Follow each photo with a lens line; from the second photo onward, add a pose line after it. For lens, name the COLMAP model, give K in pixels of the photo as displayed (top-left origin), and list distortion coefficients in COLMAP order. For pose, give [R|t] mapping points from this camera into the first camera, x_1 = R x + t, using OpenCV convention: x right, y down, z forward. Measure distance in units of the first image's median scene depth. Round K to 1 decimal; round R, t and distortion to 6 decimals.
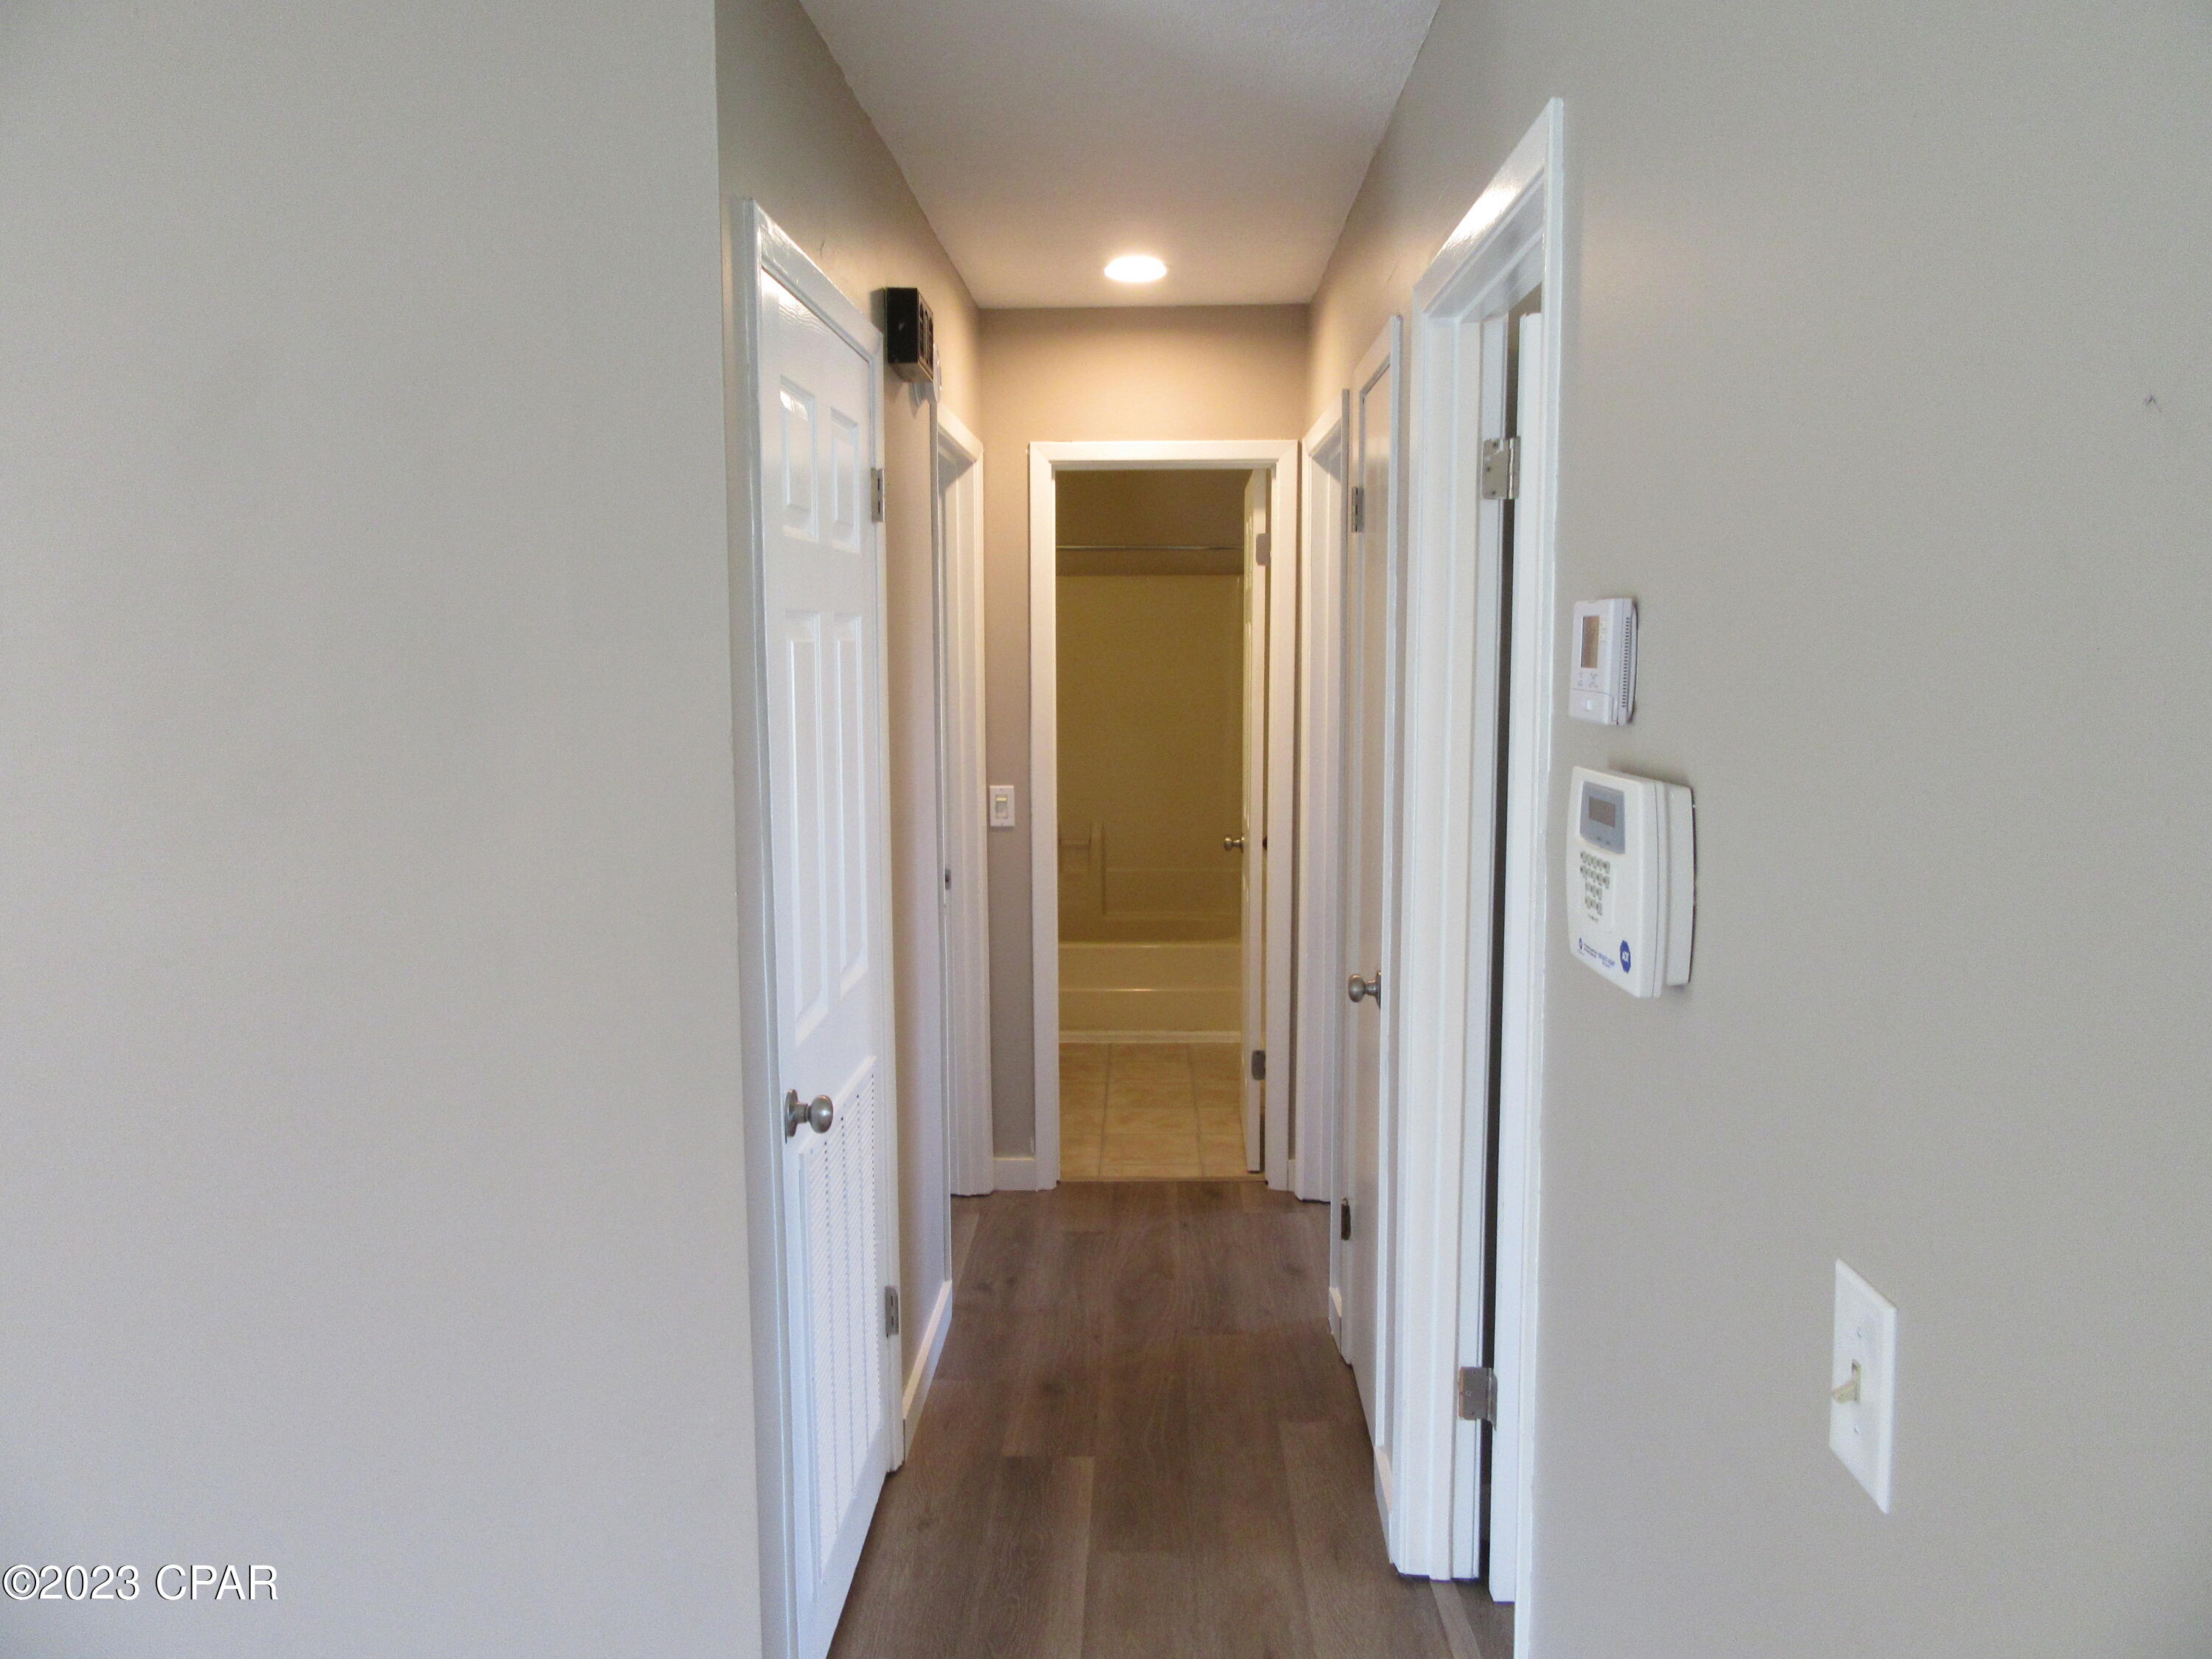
lens RADIAL K [[1634.3, 0, 1105.1], [0, 1634.3, 814.1], [0, 0, 1]] dist [-0.016594, 0.017288]
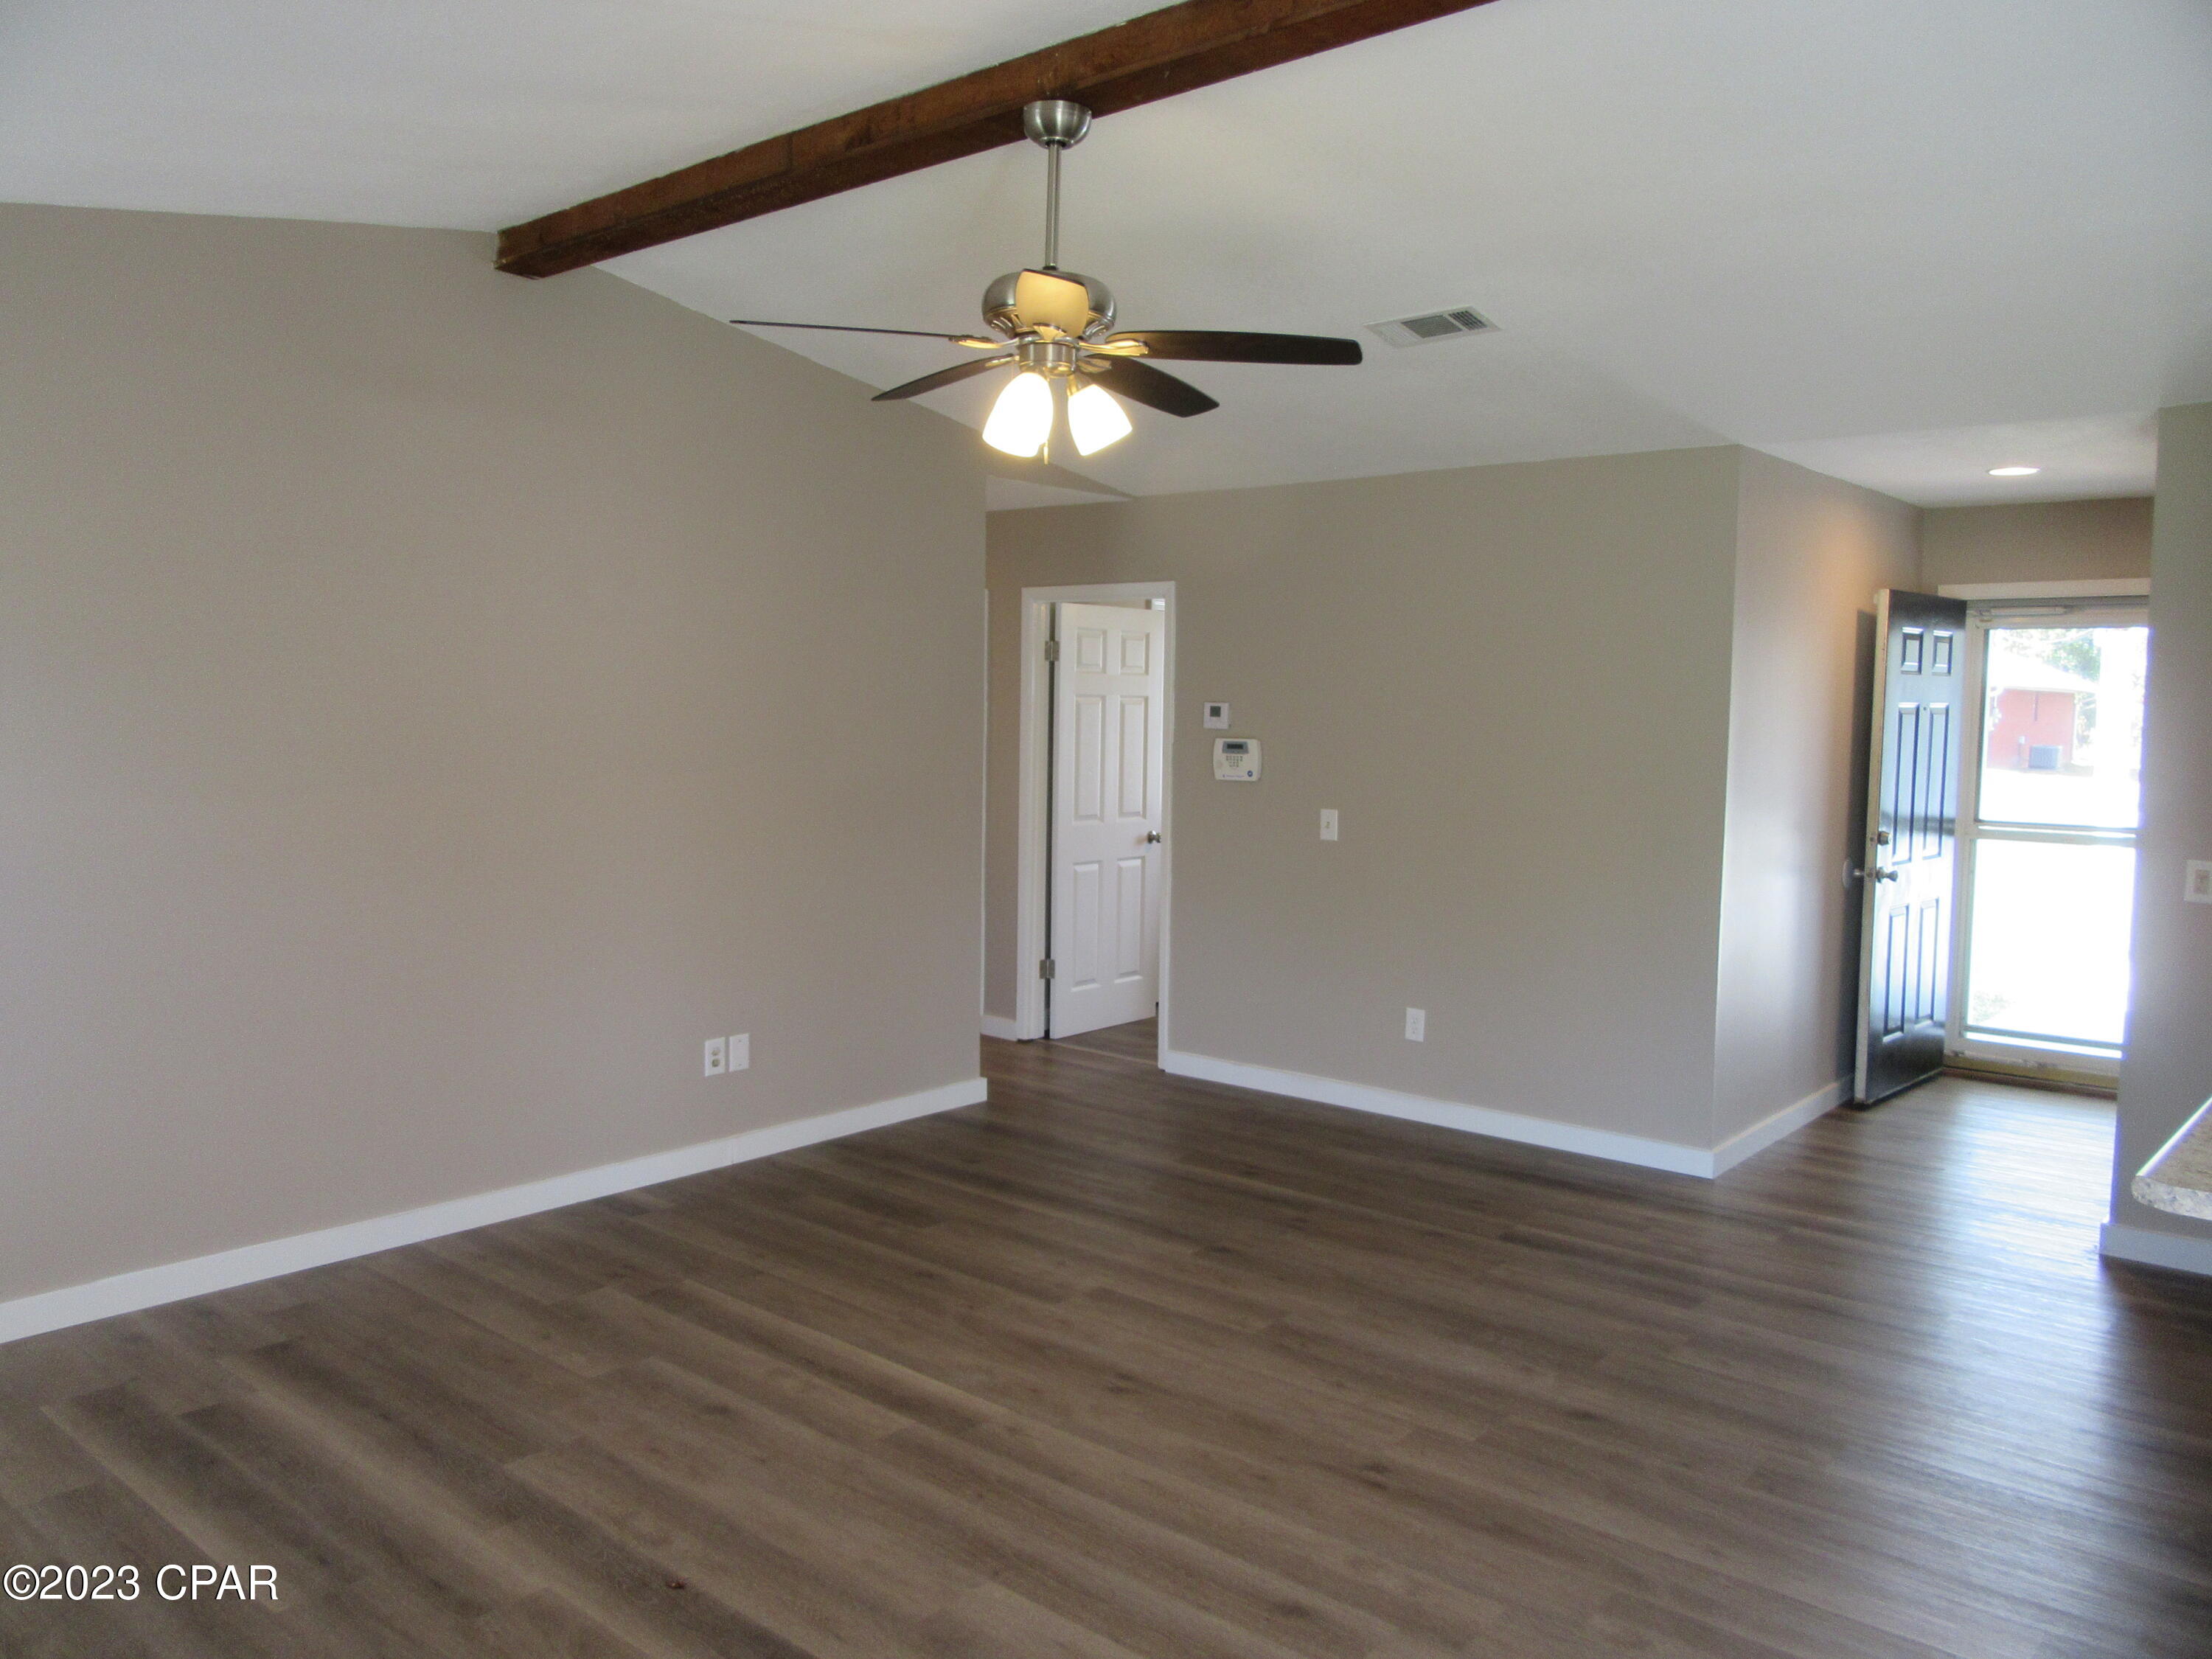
lens RADIAL K [[1634.3, 0, 1107.0], [0, 1634.3, 827.6], [0, 0, 1]] dist [-0.016594, 0.017288]
pose [[0.630399, -0.045311, 0.774948, -3.862194], [0.063763, 0.997944, 0.006481, 0.190367], [-0.773648, 0.045327, 0.631992, -1.839619]]
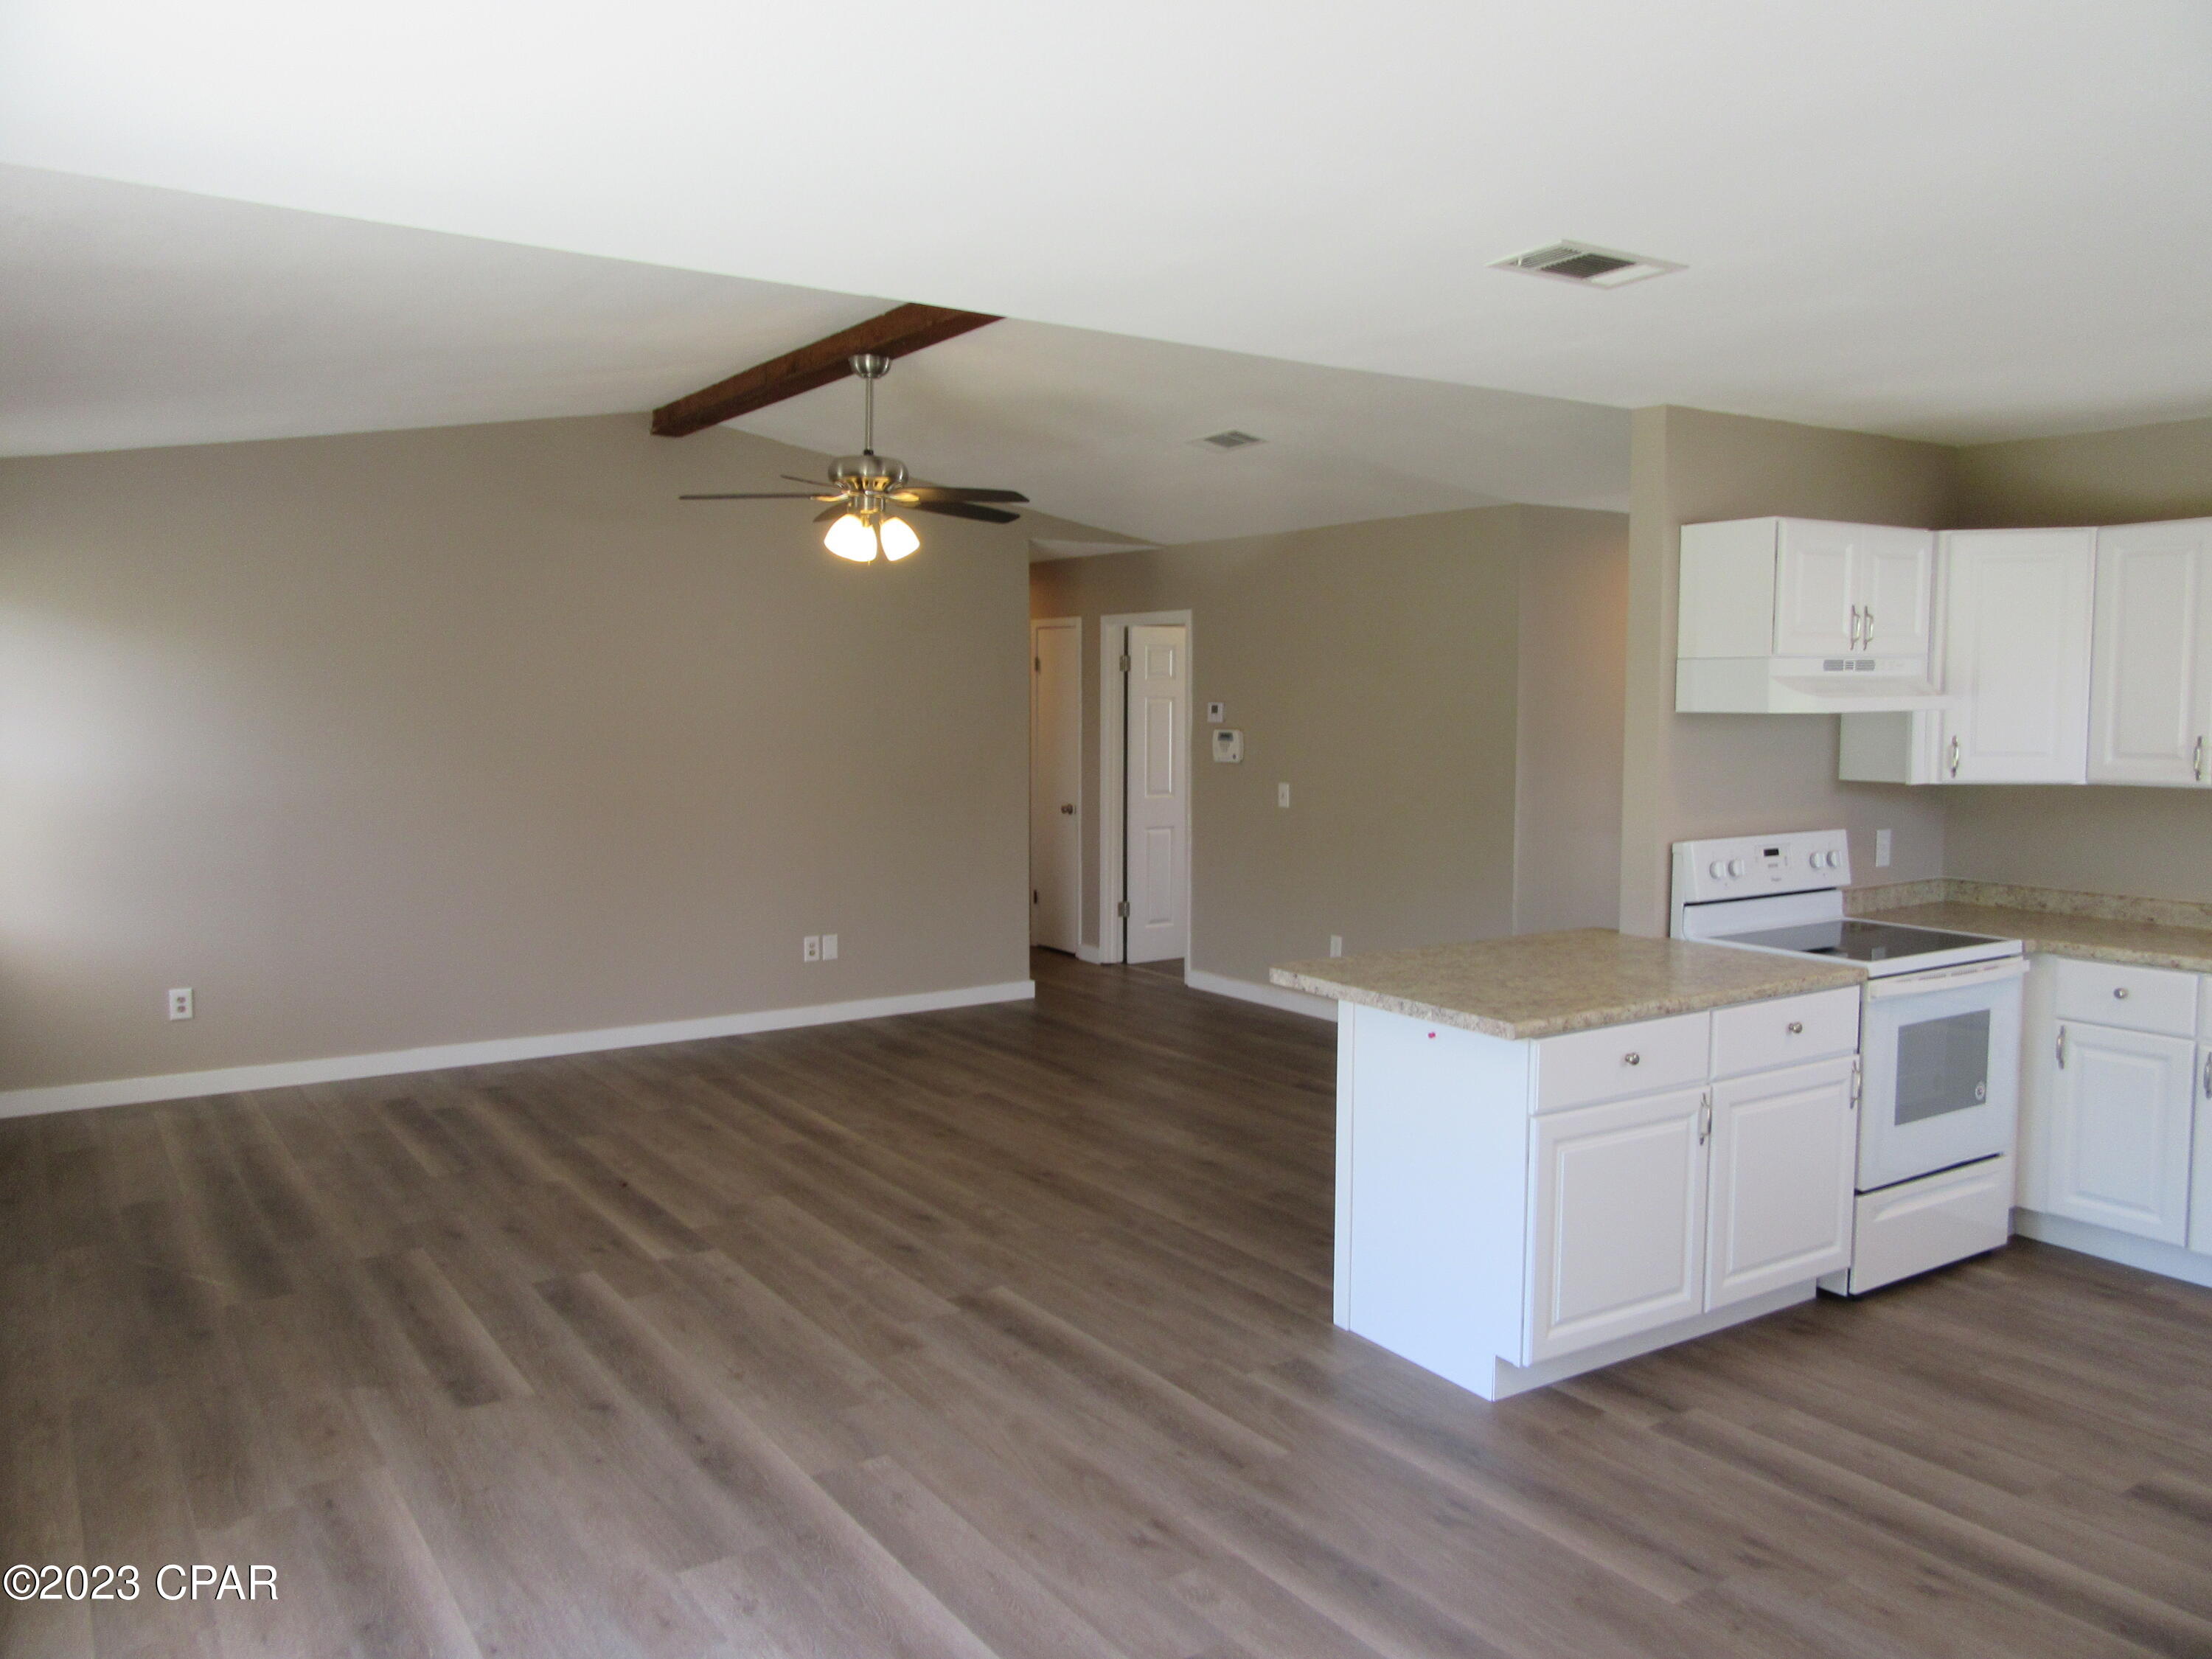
lens RADIAL K [[1634.3, 0, 1104.2], [0, 1634.3, 832.0], [0, 0, 1]] dist [-0.016594, 0.017288]
pose [[0.813789, -0.042891, 0.579576, -3.932273], [0.055460, 0.998453, -0.003982, 0.385226], [-0.578508, 0.035384, 0.814909, -4.055278]]
